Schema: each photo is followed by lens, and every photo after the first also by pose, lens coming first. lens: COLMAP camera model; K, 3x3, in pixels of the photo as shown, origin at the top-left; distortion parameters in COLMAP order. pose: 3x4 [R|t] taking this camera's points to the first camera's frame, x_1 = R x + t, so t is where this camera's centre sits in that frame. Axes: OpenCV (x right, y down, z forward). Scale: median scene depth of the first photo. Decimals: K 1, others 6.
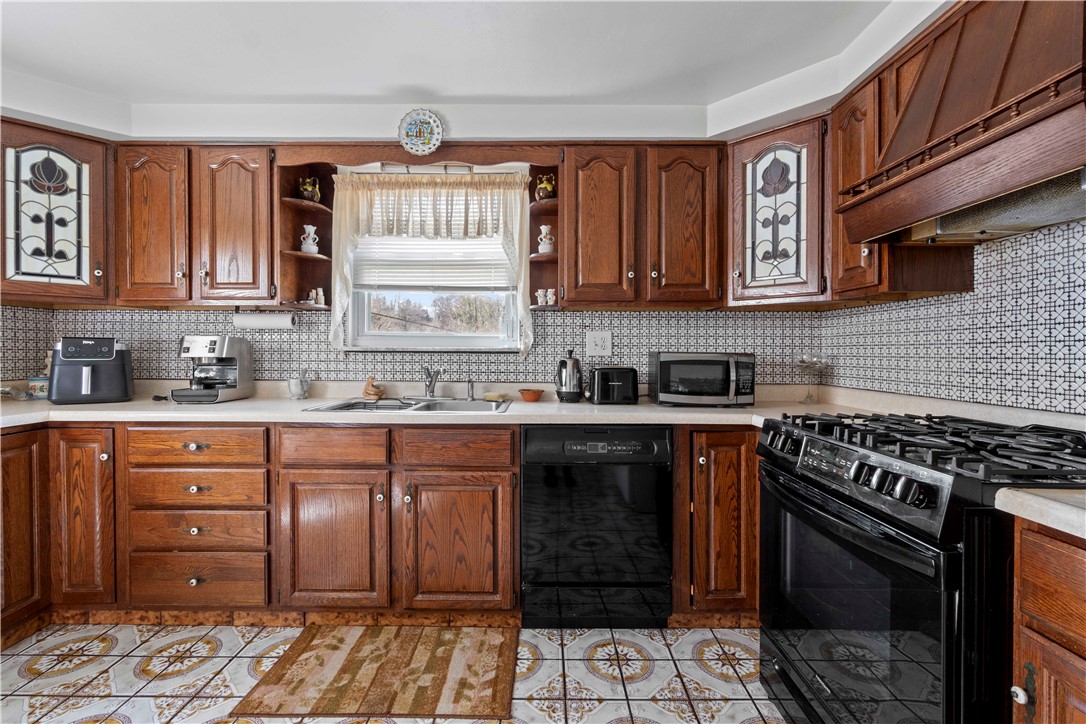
lens RADIAL K [[481.5, 0, 545.2], [0, 481.5, 357.9], [0, 0, 1]] dist [-0.002890, -0.000012]
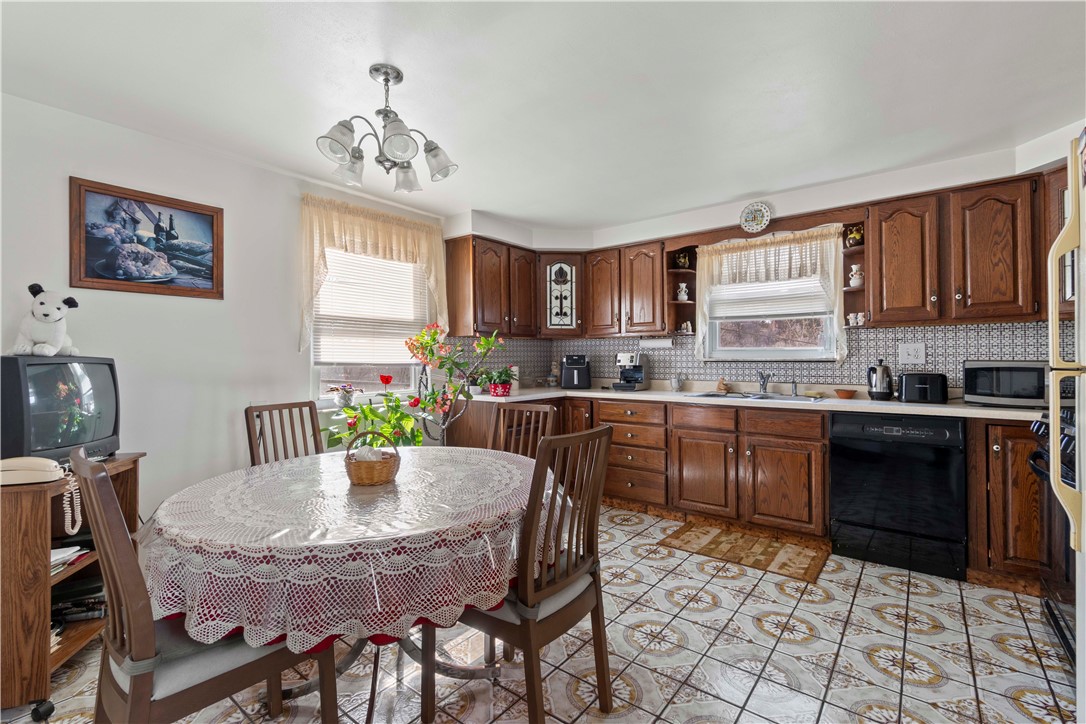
lens RADIAL K [[481.5, 0, 545.2], [0, 481.5, 357.9], [0, 0, 1]] dist [-0.002890, -0.000012]
pose [[0.785928, -0.010797, -0.618223, 0.162707], [0.000191, 0.999852, -0.017220, 0.002053], [0.618318, 0.013416, 0.785814, -0.628353]]
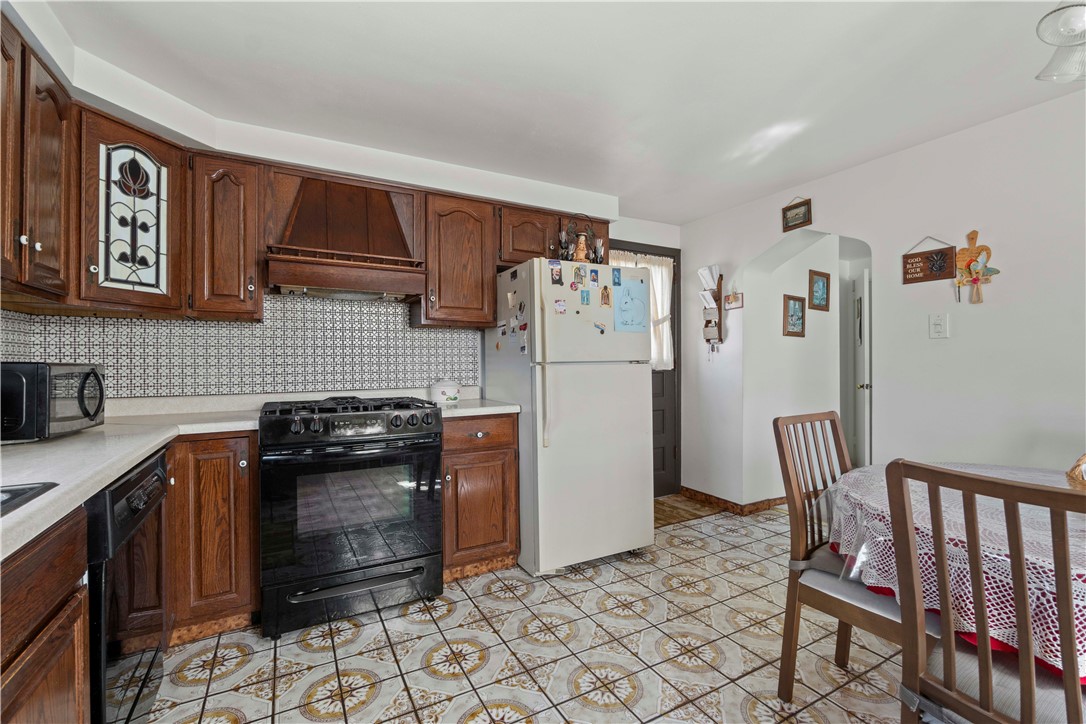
lens RADIAL K [[481.5, 0, 545.2], [0, 481.5, 357.9], [0, 0, 1]] dist [-0.002890, -0.000012]
pose [[-0.485628, 0.004236, 0.874155, -0.729147], [0.014590, 0.999888, 0.003260, -0.011786], [-0.874044, 0.014337, -0.485636, 0.742663]]
